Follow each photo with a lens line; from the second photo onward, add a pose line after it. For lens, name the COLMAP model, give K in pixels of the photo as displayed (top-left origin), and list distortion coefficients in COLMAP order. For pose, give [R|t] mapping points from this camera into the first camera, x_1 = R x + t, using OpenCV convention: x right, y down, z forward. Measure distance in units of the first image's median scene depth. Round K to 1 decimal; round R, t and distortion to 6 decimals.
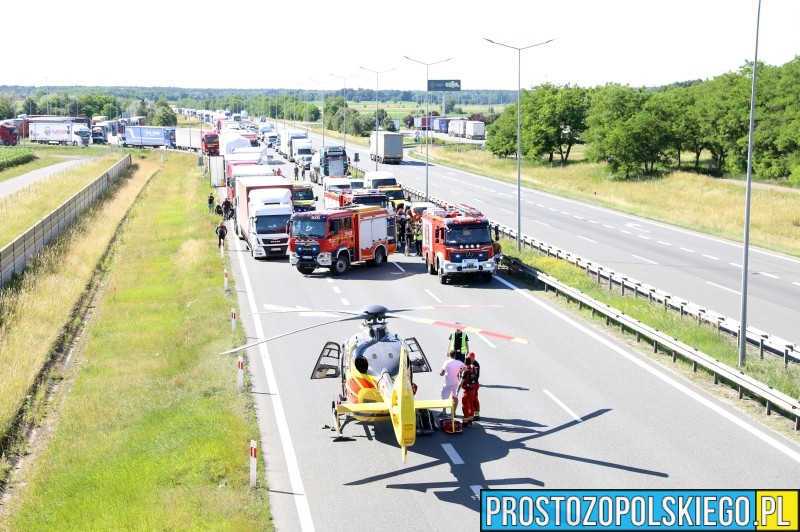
lens RADIAL K [[1518.1, 0, 400.0], [0, 1518.1, 266.0], [0, 0, 1]] dist [0.229236, 0.180555]
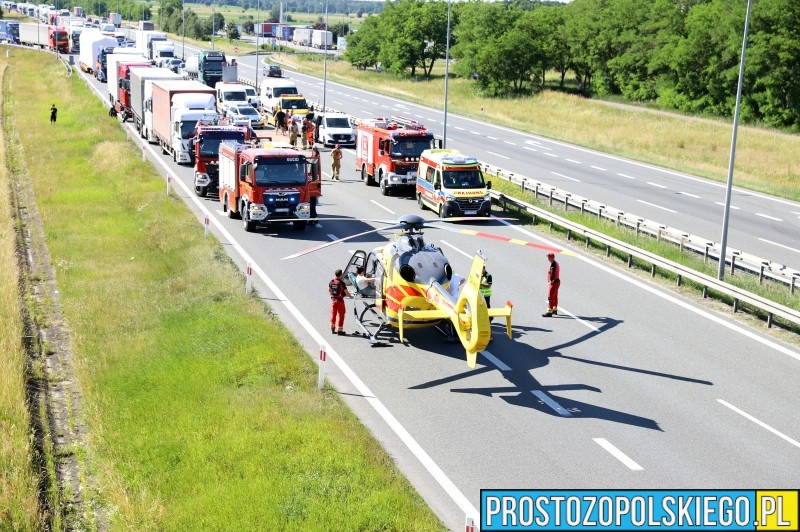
lens RADIAL K [[1518.1, 0, 400.0], [0, 1518.1, 266.0], [0, 0, 1]] dist [0.229236, 0.180555]
pose [[0.992362, 0.022331, 0.121322, -0.041268], [-0.029377, 0.997964, 0.056605, 0.000545], [-0.119811, -0.059737, 0.990998, -0.004242]]
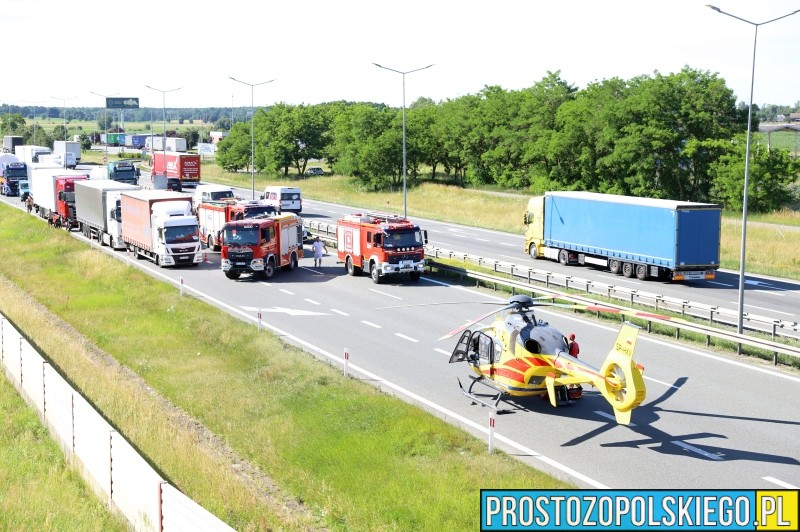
lens RADIAL K [[1431.8, 0, 400.0], [0, 1431.8, 266.0], [0, 0, 1]] dist [0.210593, 0.122030]
pose [[0.969719, -0.026728, 0.242756, -0.103418], [0.028153, 0.999601, -0.002401, 0.000890], [-0.242594, 0.009163, 0.970085, -0.010747]]
